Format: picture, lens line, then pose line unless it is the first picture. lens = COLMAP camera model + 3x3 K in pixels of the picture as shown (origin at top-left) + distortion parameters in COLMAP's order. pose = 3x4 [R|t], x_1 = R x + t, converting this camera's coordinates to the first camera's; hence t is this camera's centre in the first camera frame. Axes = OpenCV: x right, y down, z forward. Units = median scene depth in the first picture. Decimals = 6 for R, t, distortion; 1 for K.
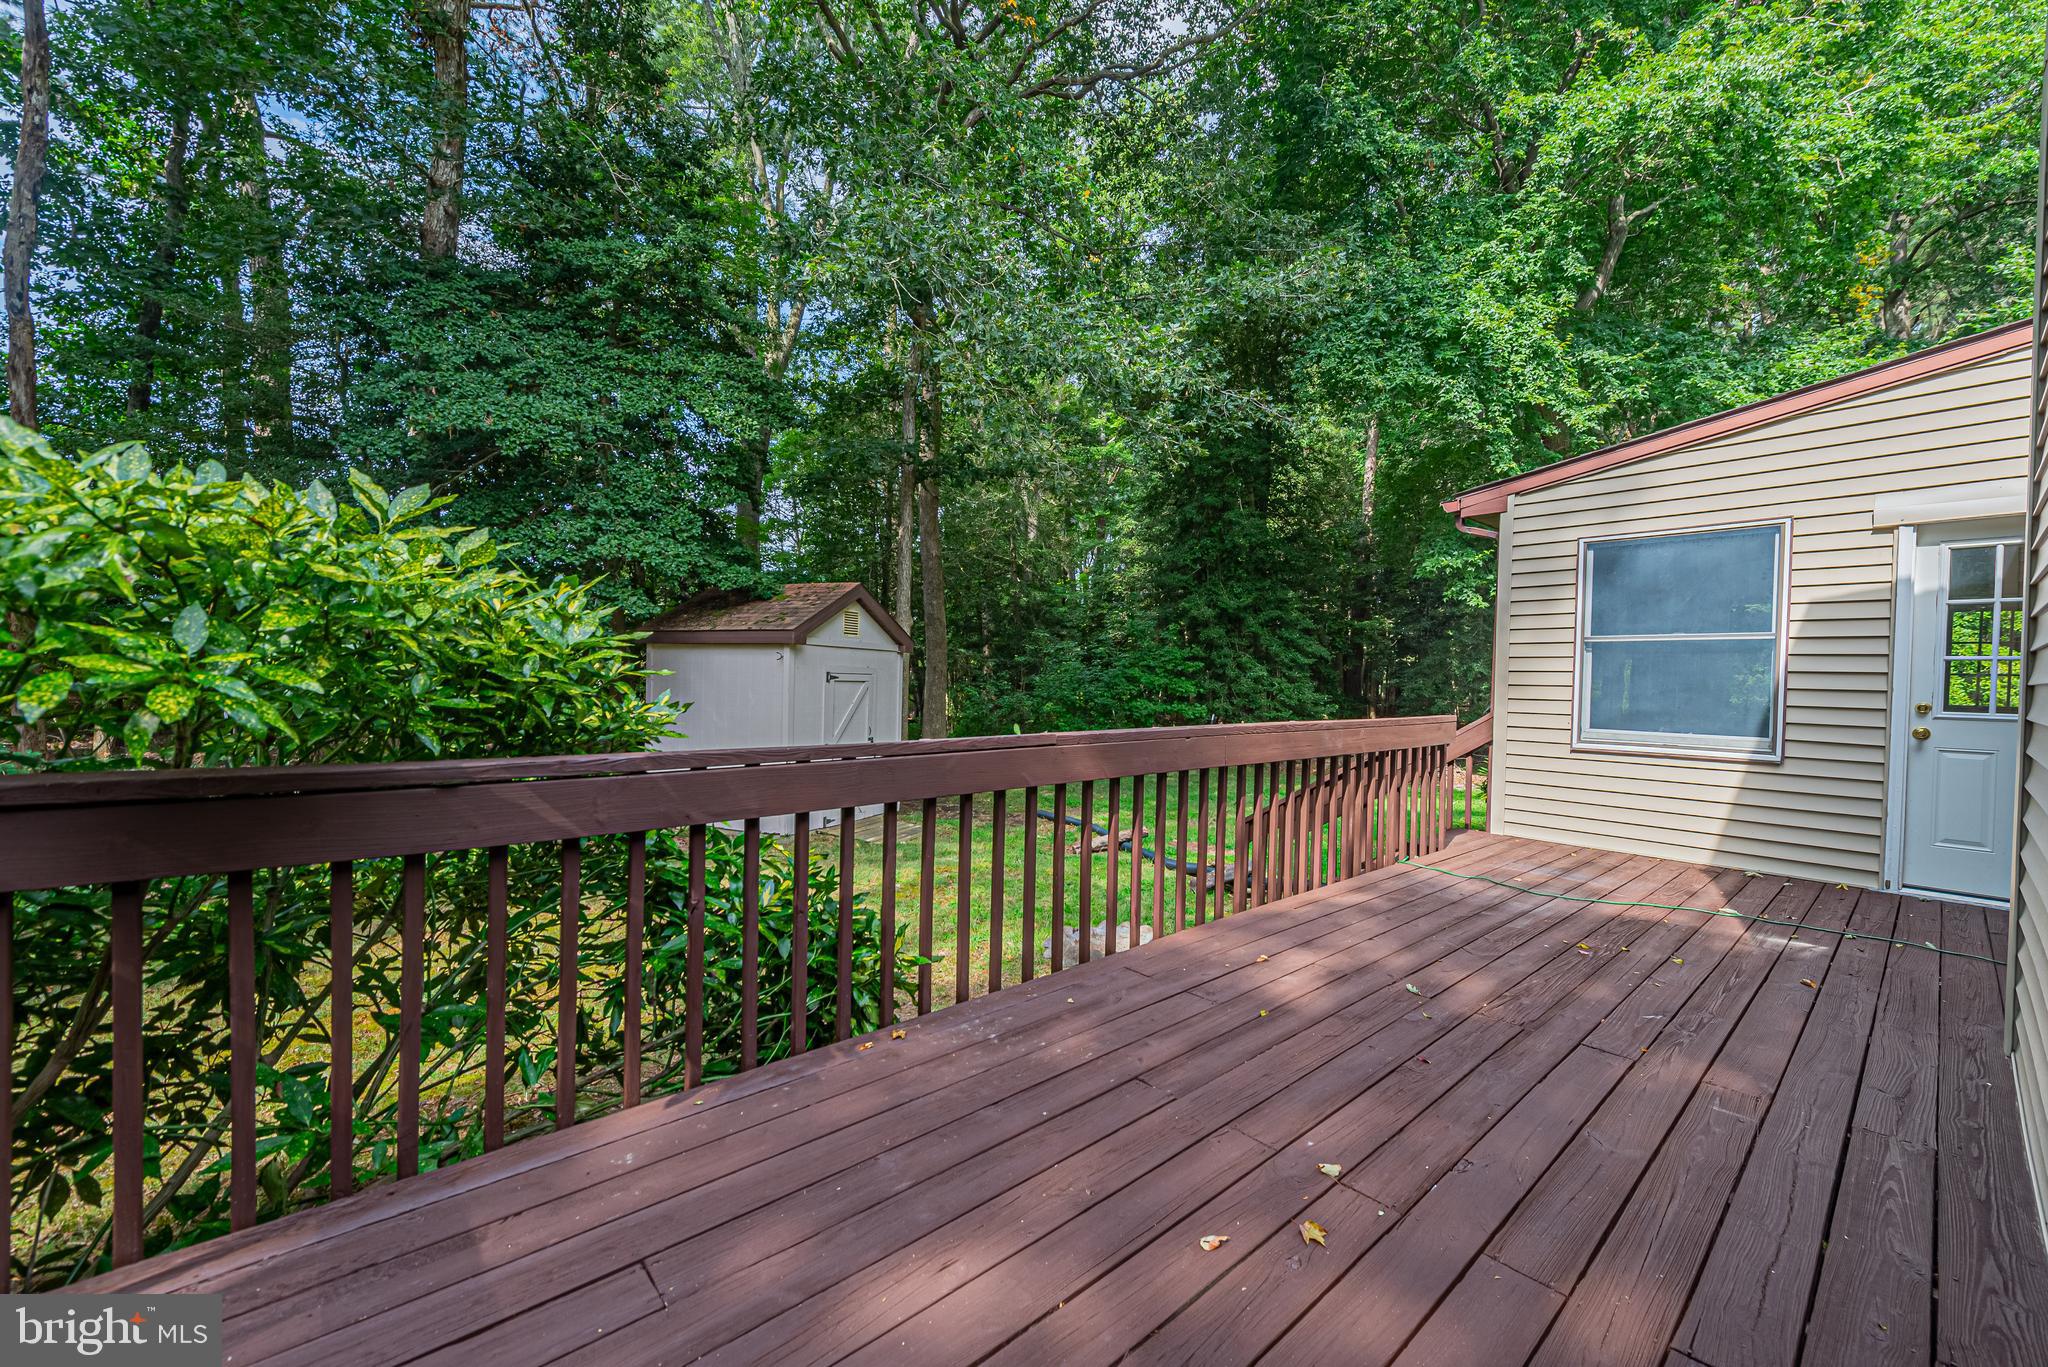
lens RADIAL K [[803.0, 0, 1039.8], [0, 803.0, 690.2], [0, 0, 1]] dist [0.011108, -0.003365]
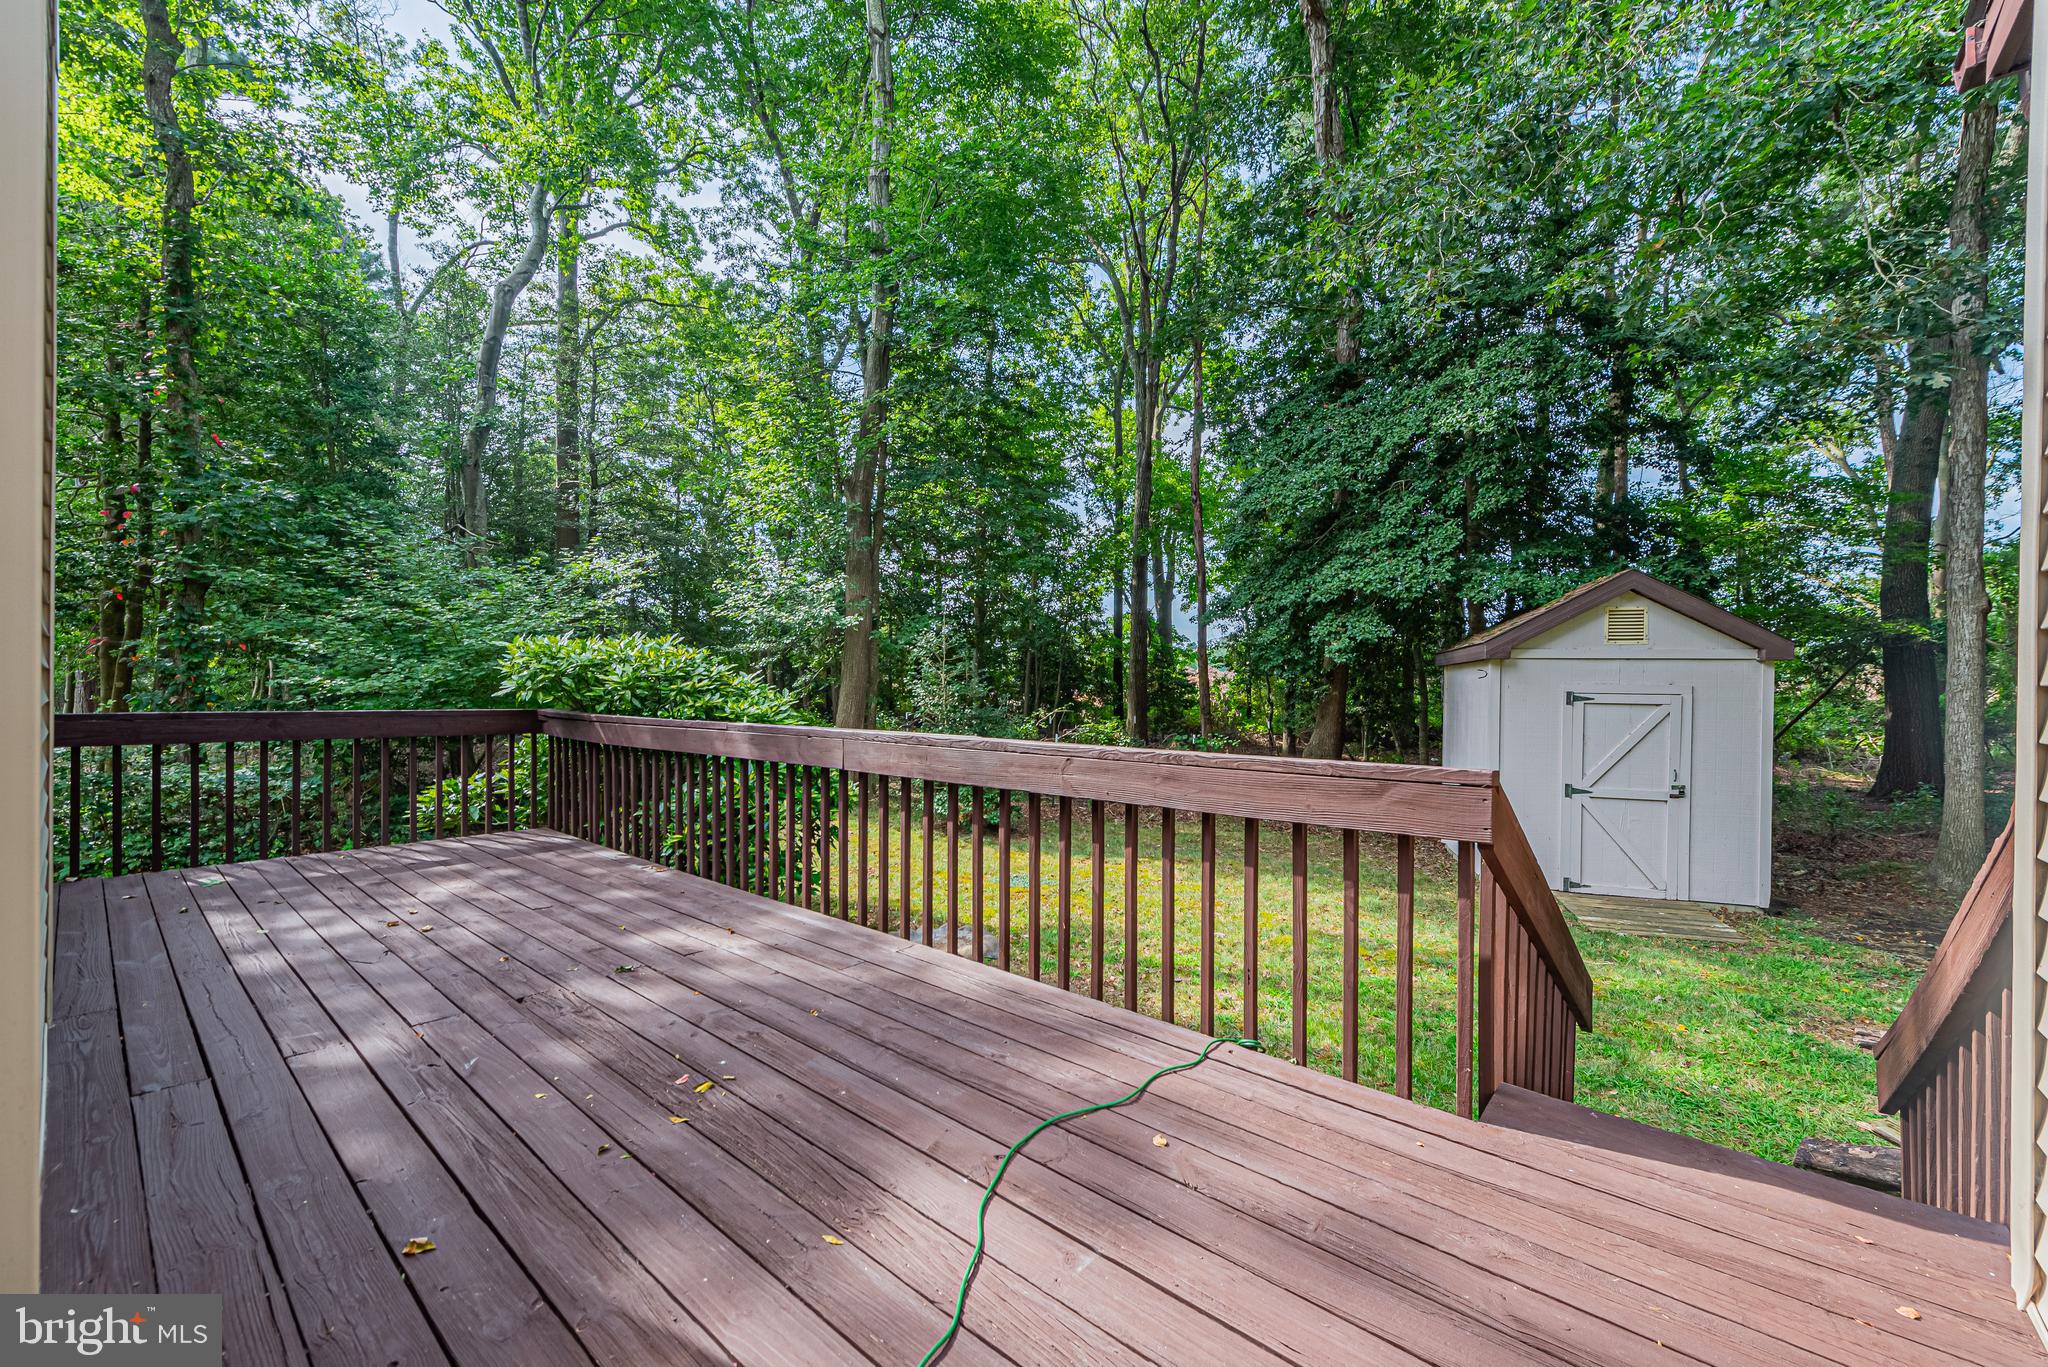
lens RADIAL K [[803.0, 0, 1039.8], [0, 803.0, 690.2], [0, 0, 1]] dist [0.011108, -0.003365]
pose [[0.145020, -0.015136, -0.989313, 1.507305], [-0.022517, 0.999574, -0.018594, 0.009075], [0.989173, 0.024973, 0.144617, 1.295832]]
